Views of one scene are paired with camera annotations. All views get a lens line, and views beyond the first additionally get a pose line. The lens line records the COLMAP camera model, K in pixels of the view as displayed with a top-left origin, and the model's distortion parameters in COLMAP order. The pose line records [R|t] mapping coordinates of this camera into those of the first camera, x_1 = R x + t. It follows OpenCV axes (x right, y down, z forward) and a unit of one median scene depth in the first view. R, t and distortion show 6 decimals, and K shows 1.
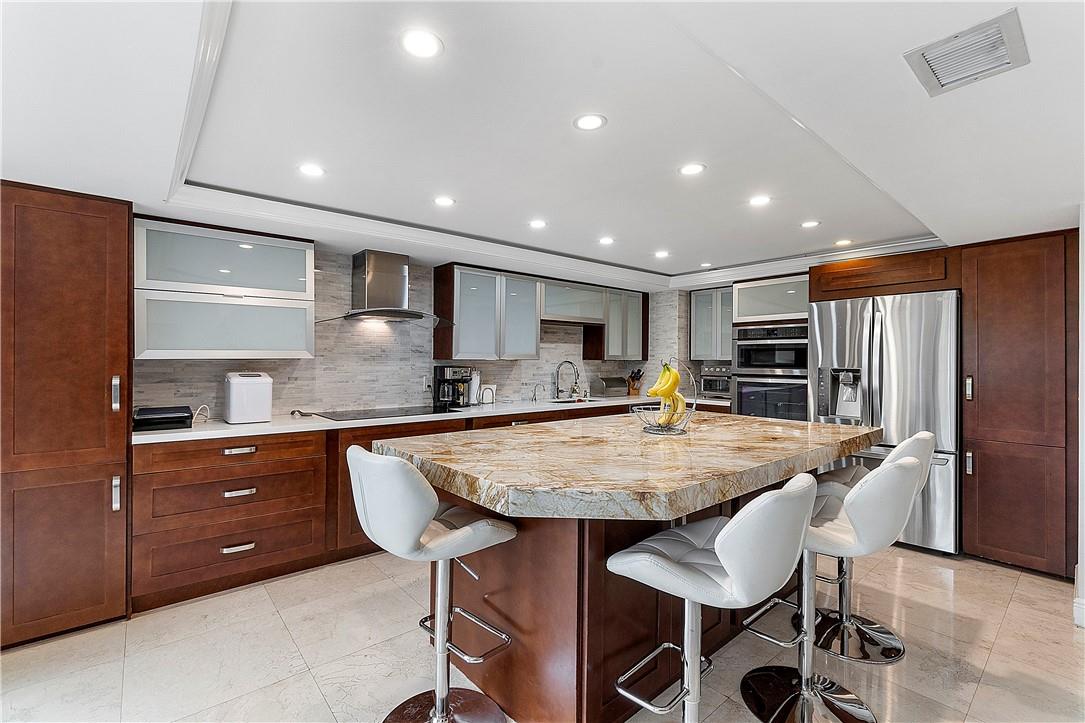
lens RADIAL K [[473.3, 0, 534.1], [0, 473.3, 361.8], [0, 0, 1]] dist [-0.004803, 0.000191]
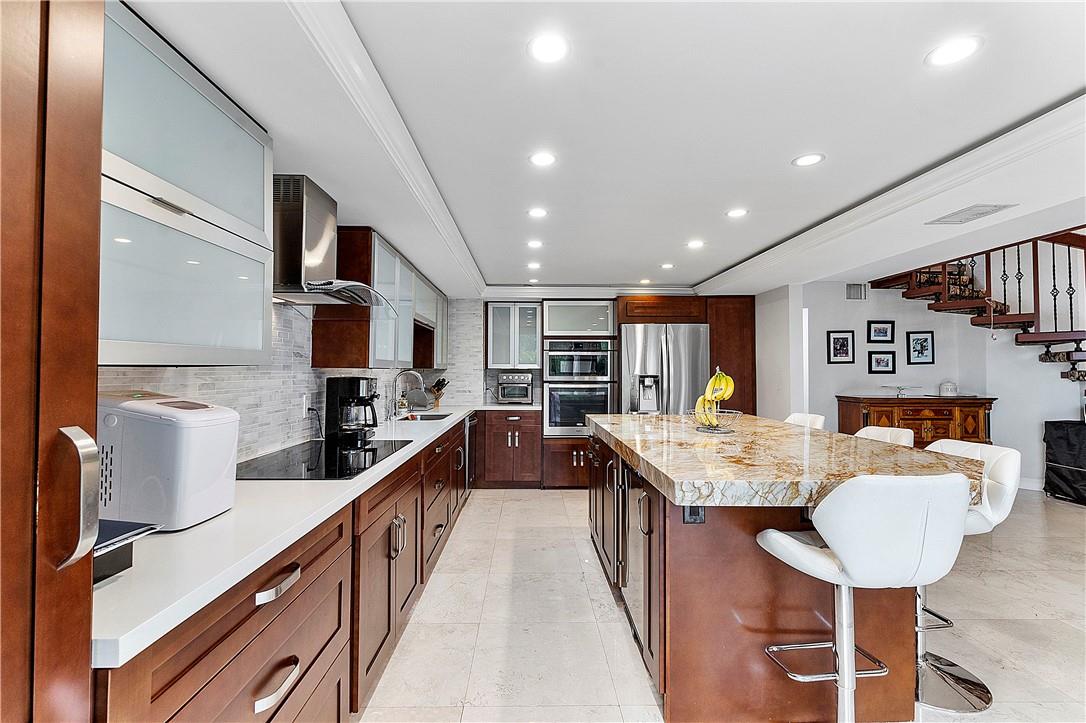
lens RADIAL K [[473.7, 0, 537.0], [0, 473.7, 364.2], [0, 0, 1]] dist [-0.004803, 0.000191]
pose [[0.631923, 0.007140, 0.774998, -0.509247], [0.002009, 0.999939, -0.010850, -0.002309], [-0.775028, 0.008413, 0.631870, 0.338888]]
